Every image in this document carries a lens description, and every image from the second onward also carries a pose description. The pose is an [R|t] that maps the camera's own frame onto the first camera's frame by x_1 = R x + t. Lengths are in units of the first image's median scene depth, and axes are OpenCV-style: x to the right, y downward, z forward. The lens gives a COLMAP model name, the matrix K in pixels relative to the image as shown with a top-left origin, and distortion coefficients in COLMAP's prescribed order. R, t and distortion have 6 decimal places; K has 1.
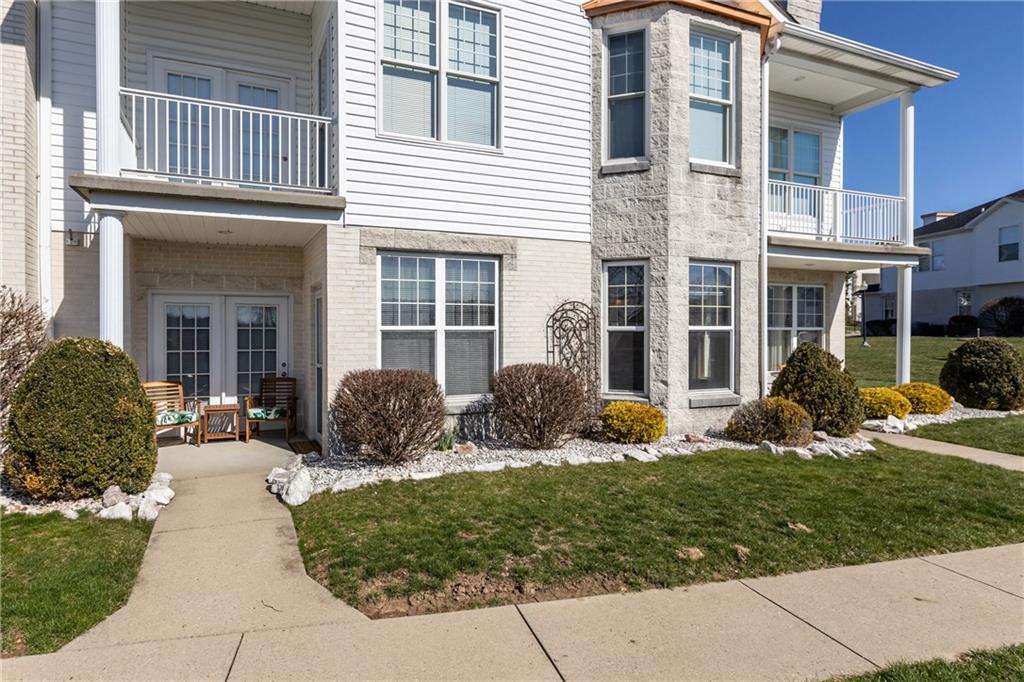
lens RADIAL K [[481.1, 0, 515.2], [0, 481.1, 339.1], [0, 0, 1]] dist [0.002260, -0.000244]
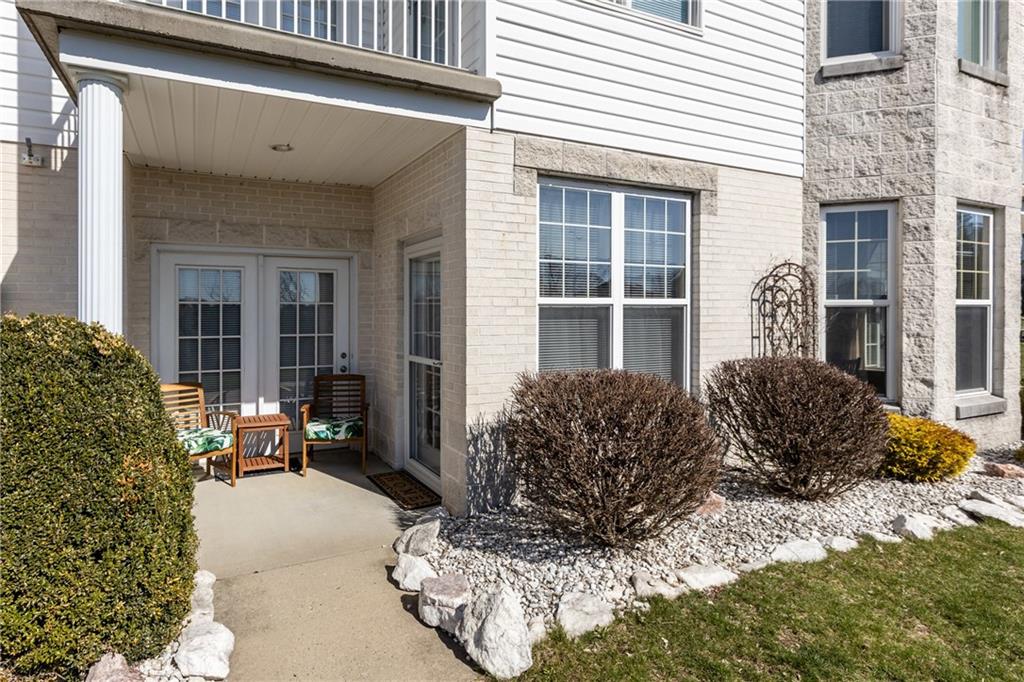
lens RADIAL K [[481.1, 0, 508.1], [0, 481.1, 317.1], [0, 0, 1]] dist [0.002260, -0.000244]
pose [[0.999805, -0.001039, 0.019744, -0.292462], [0.001113, 0.999993, -0.003708, 0.000186], [-0.019740, 0.003729, 0.999798, 0.337132]]
